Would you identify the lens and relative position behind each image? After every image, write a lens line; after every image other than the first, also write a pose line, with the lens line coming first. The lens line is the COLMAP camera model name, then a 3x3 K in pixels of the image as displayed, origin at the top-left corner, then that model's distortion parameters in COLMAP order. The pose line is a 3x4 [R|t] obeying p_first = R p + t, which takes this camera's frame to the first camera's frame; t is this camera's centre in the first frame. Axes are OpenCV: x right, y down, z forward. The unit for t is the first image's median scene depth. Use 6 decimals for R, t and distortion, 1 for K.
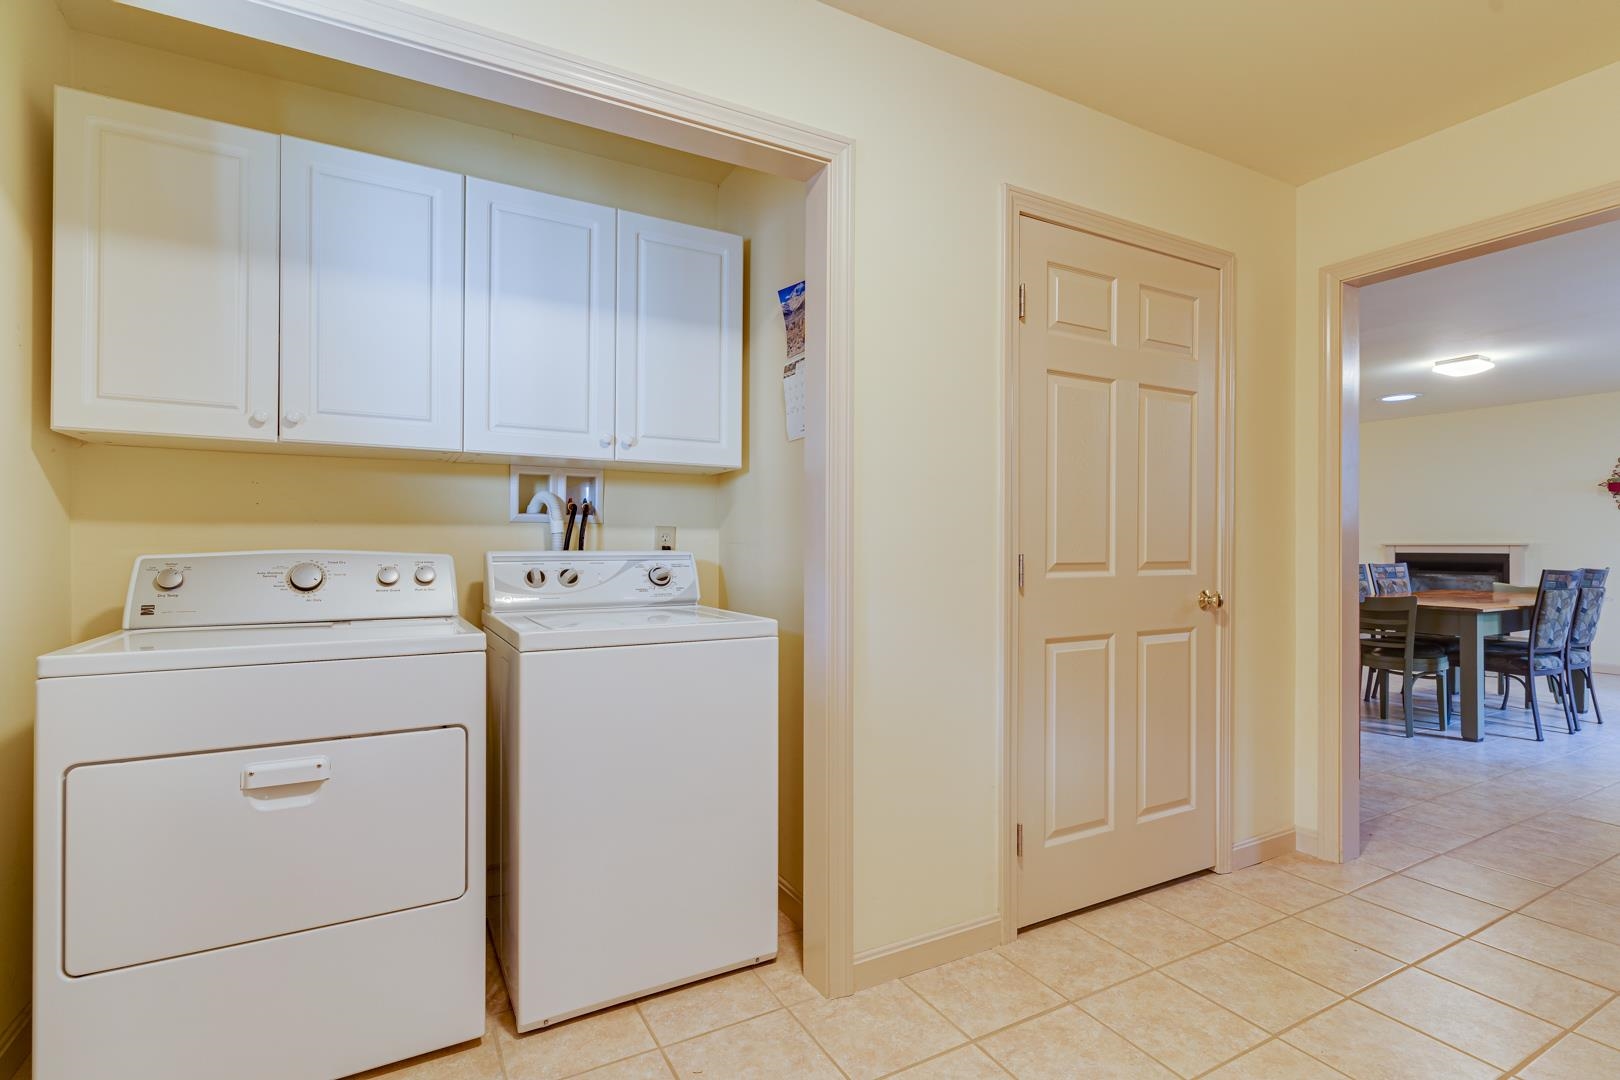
lens RADIAL K [[768.2, 0, 808.4], [0, 768.2, 552.5], [0, 0, 1]] dist [0.002573, 0.000772]
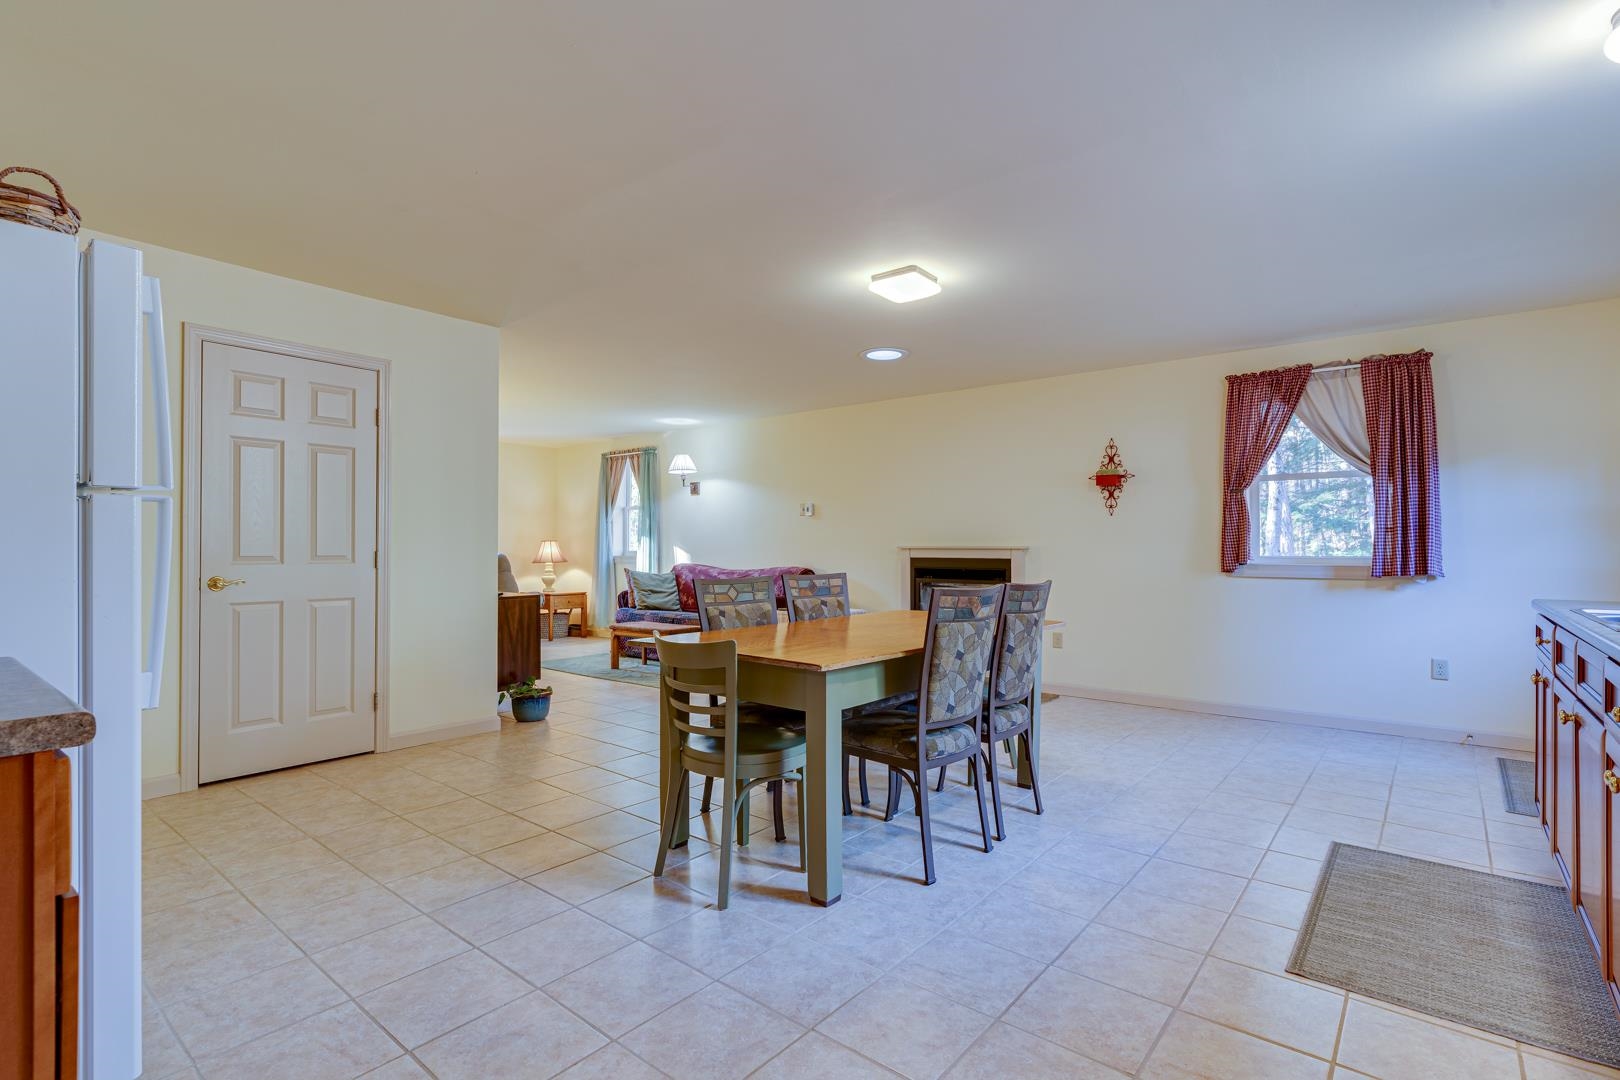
lens RADIAL K [[768.2, 0, 808.4], [0, 768.2, 552.5], [0, 0, 1]] dist [0.002573, 0.000772]
pose [[0.931366, 0.003893, 0.364064, 0.643157], [-0.002896, 0.999990, -0.003284, -0.002821], [-0.364073, 0.002004, 0.931368, 0.485564]]
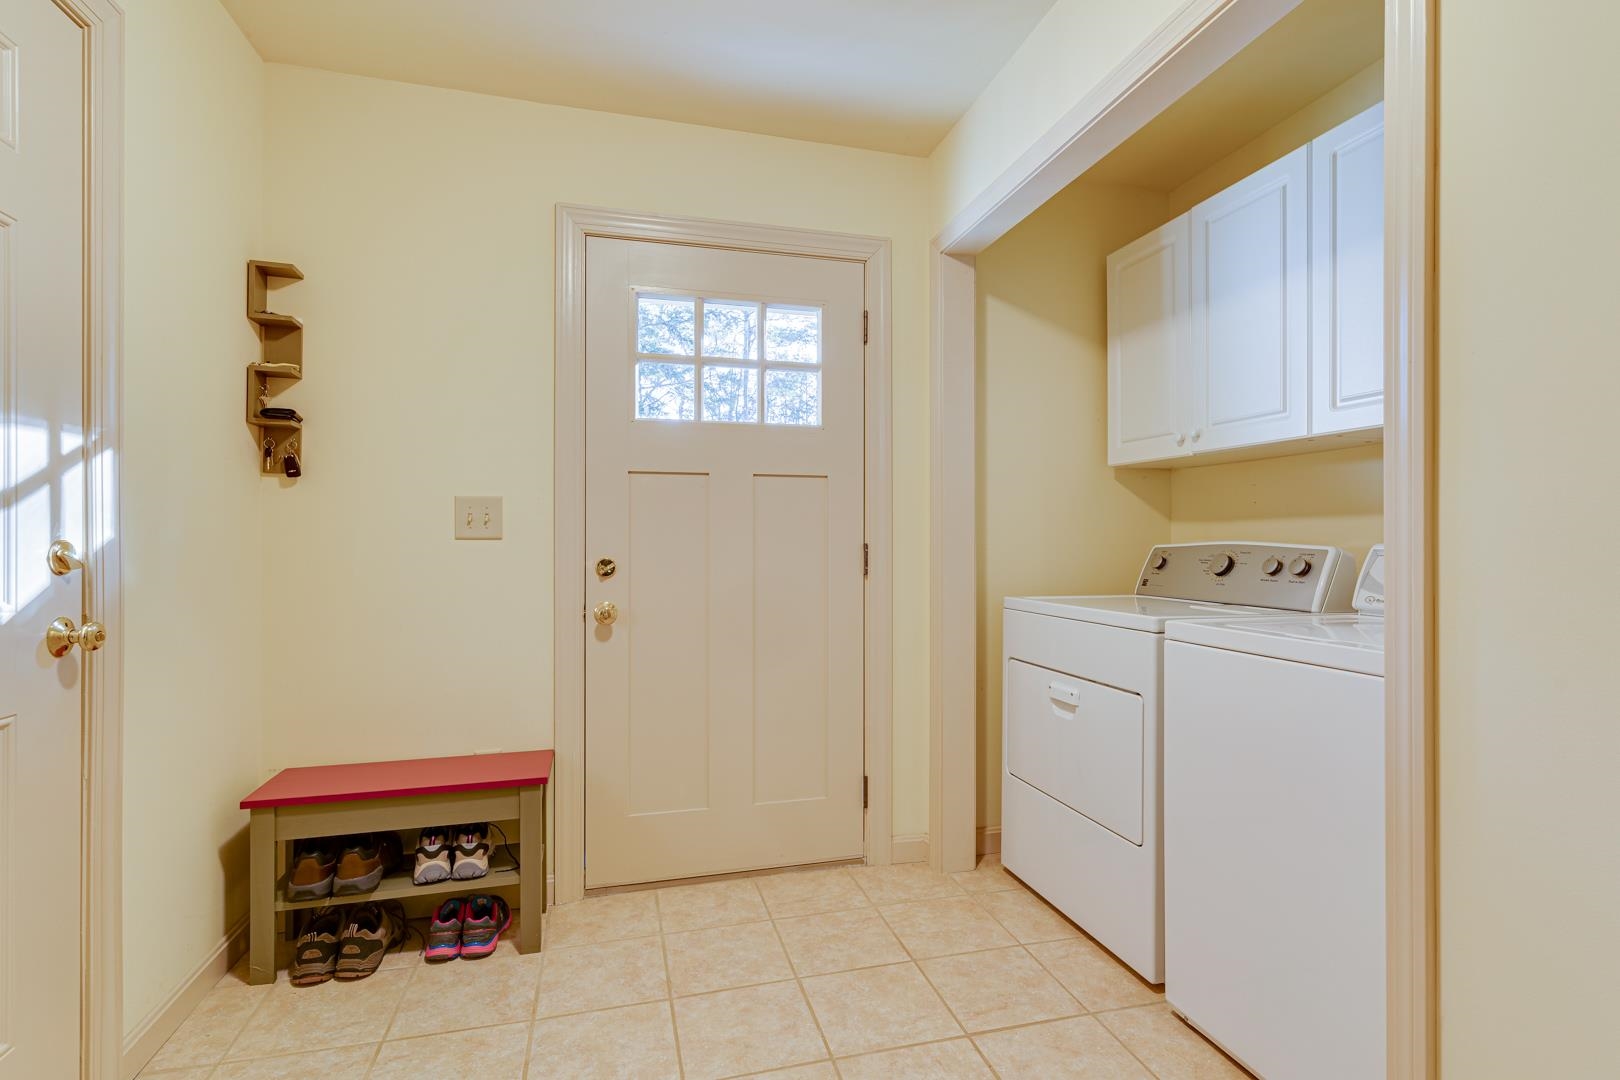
lens RADIAL K [[806.1, 0, 810.0], [0, 806.1, 540.0], [0, 0, 1]] dist [0.002424, 0.000422]
pose [[-0.254401, -0.002913, -0.967094, 0.292567], [-0.007885, 0.999968, -0.000938, 0.000482], [0.967067, 0.007387, -0.254416, 0.293928]]
